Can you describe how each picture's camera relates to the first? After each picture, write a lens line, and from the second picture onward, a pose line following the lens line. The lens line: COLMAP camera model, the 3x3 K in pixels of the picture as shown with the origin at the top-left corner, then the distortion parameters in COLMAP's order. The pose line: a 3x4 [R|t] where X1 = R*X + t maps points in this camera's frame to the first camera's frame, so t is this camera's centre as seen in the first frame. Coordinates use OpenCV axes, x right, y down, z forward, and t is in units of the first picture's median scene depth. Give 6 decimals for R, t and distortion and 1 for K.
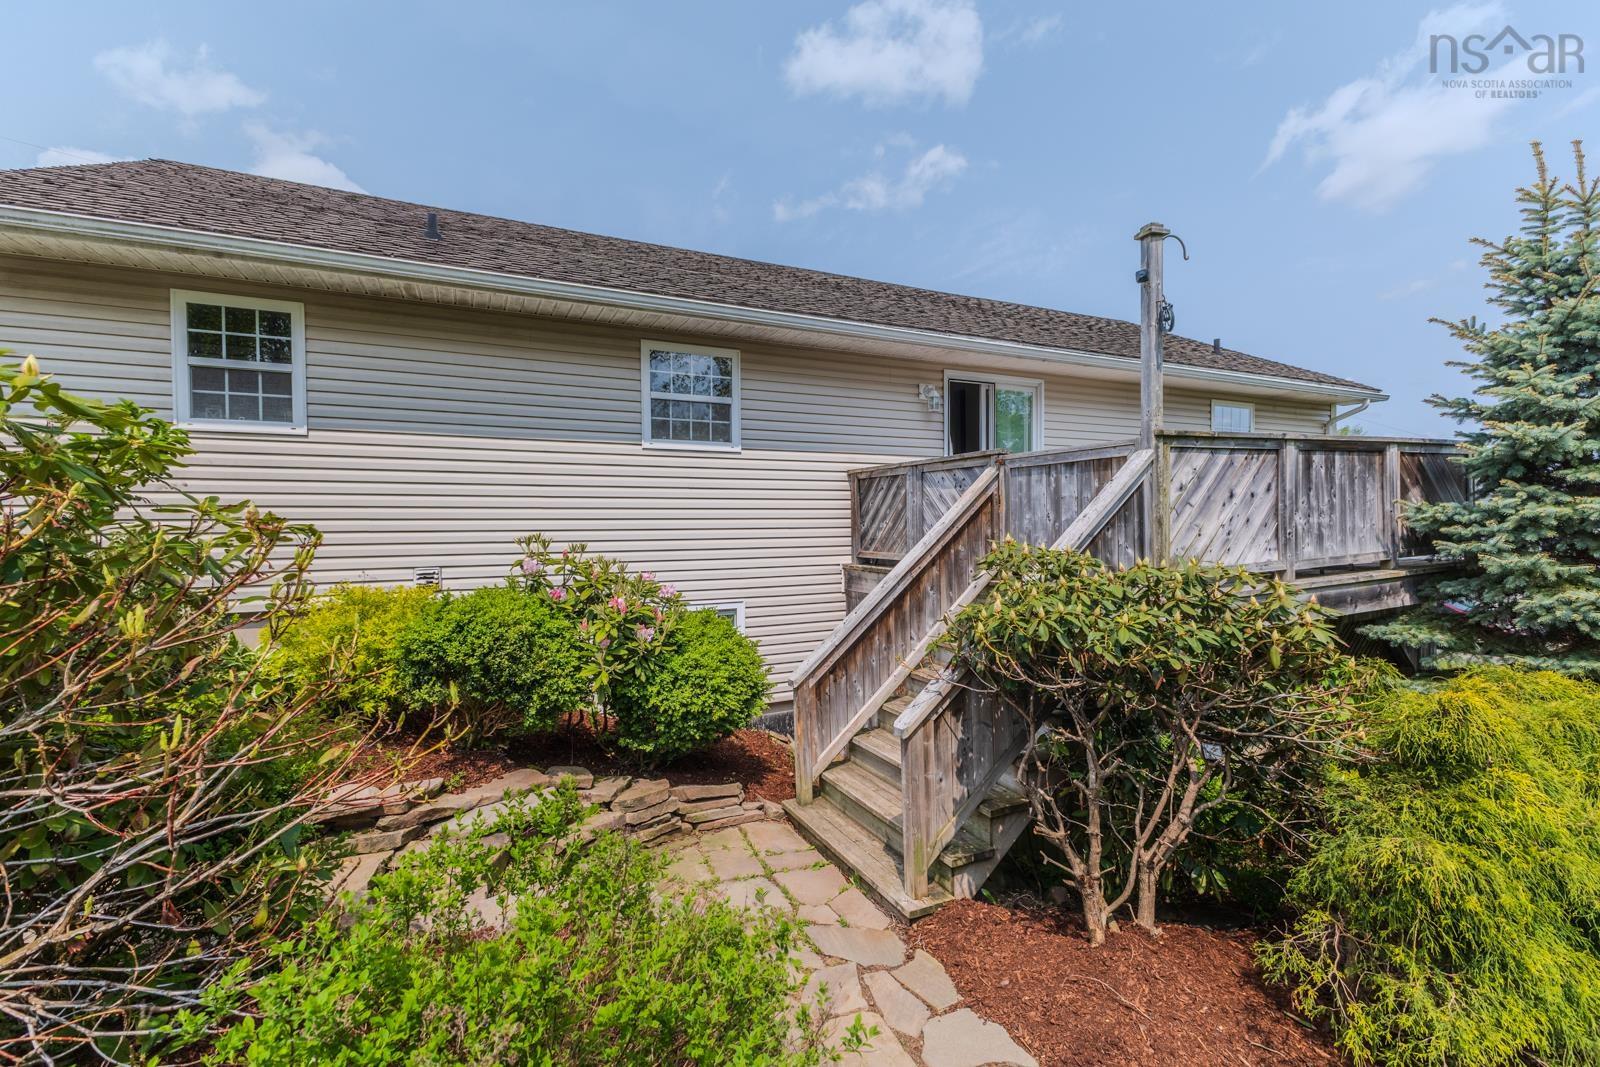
lens RADIAL K [[693.0, 0, 806.4], [0, 693.0, 521.1], [0, 0, 1]] dist [-0.002324, -0.000568]
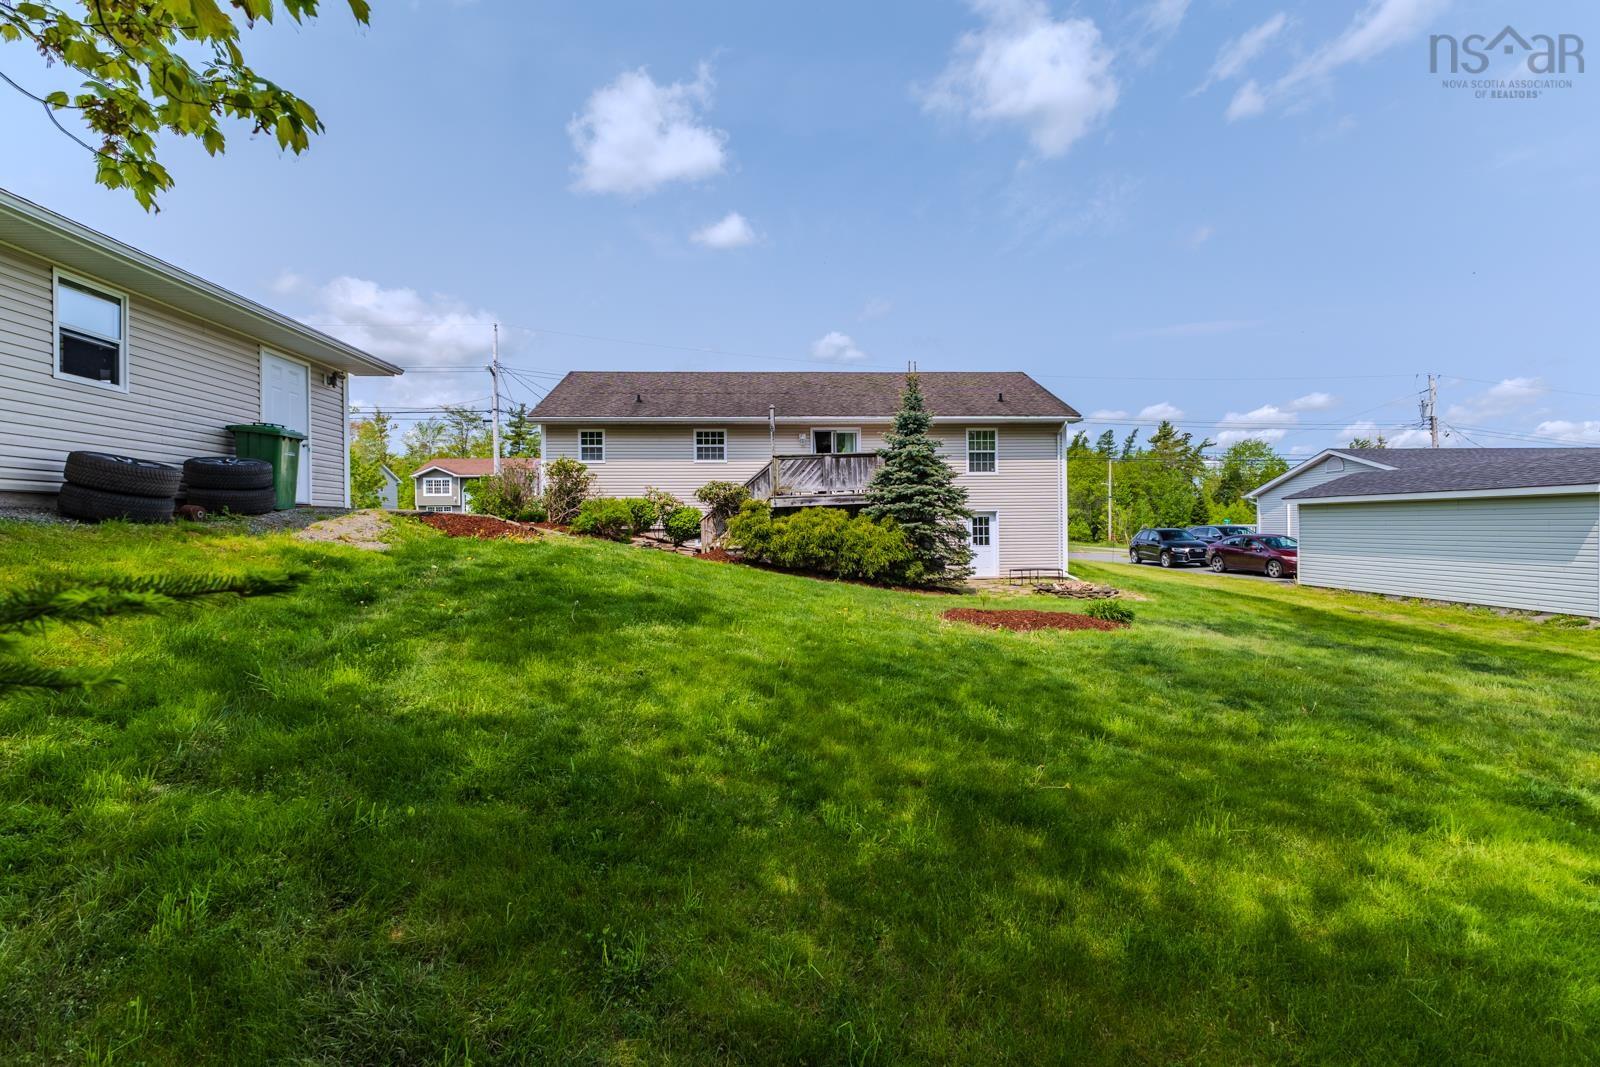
lens RADIAL K [[693.0, 0, 798.2], [0, 693.0, 528.6], [0, 0, 1]] dist [-0.002324, -0.000568]
pose [[0.918553, 0.000284, -0.395298, 1.965365], [0.002576, 0.999974, 0.006703, 0.237974], [0.395290, -0.007175, 0.918528, -2.333095]]
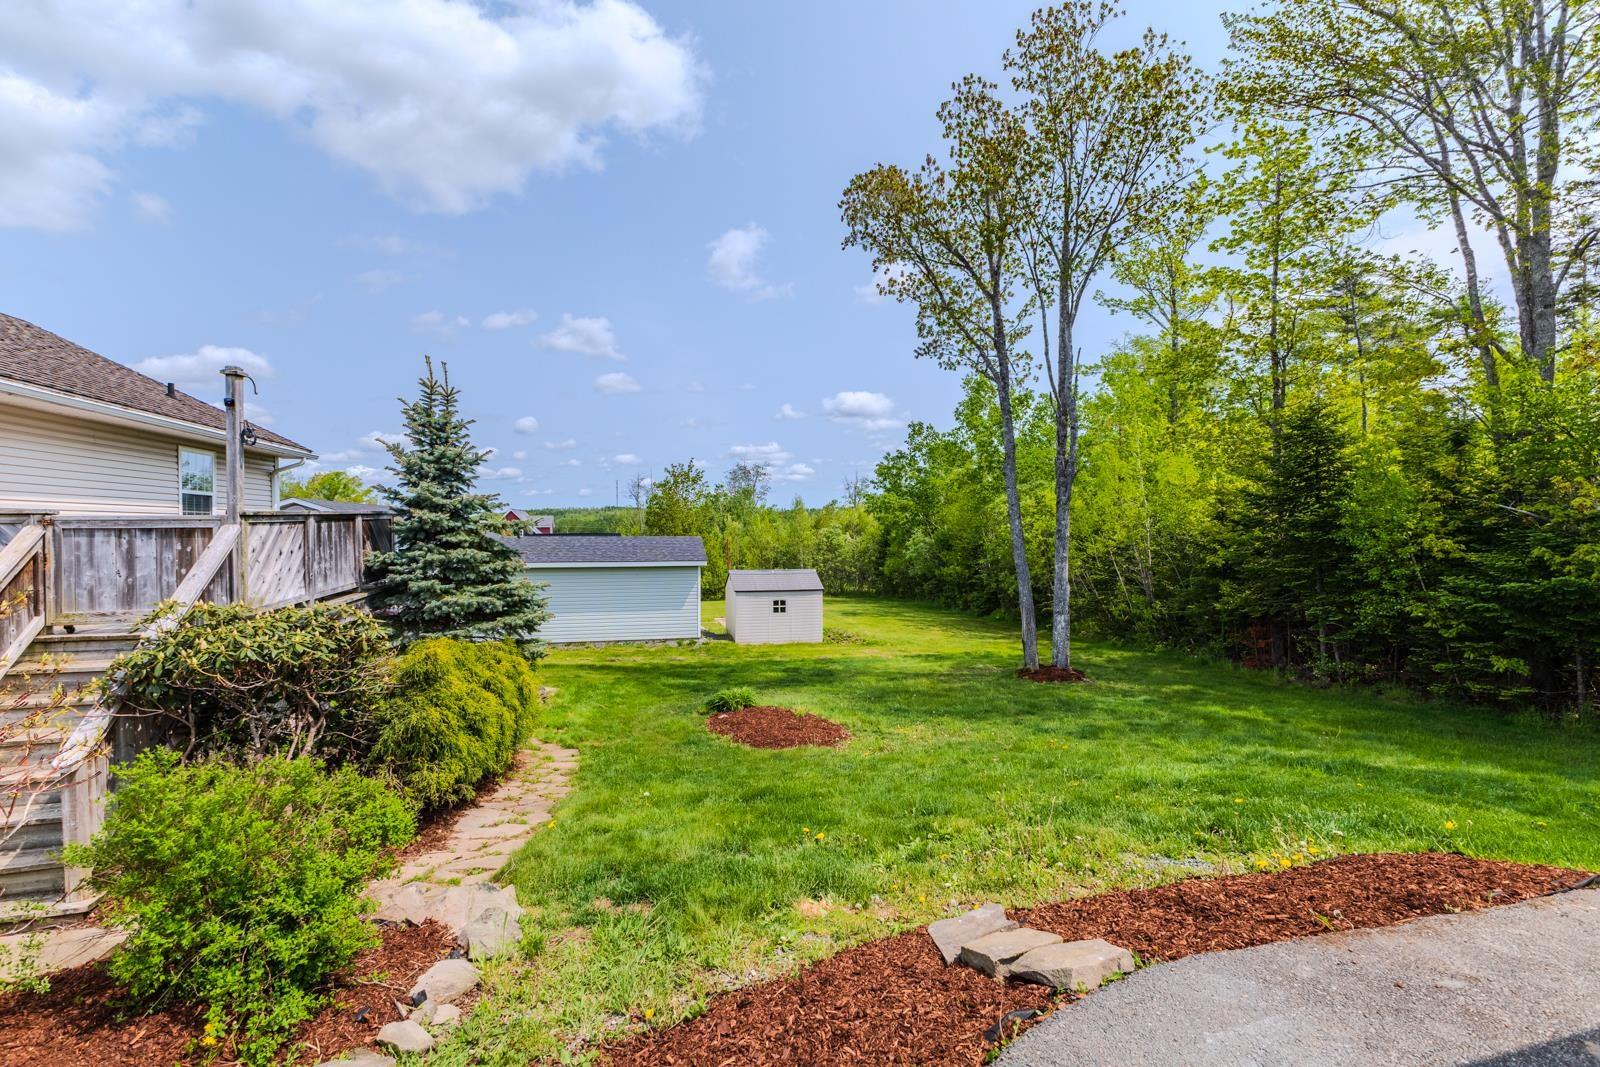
lens RADIAL K [[693.0, 0, 807.0], [0, 693.0, 530.9], [0, 0, 1]] dist [-0.002324, -0.000568]
pose [[0.195170, 0.000494, 0.980769, -0.591317], [0.000504, 1.000000, -0.000604, -0.079974], [-0.980769, 0.000613, 0.195170, -0.378380]]
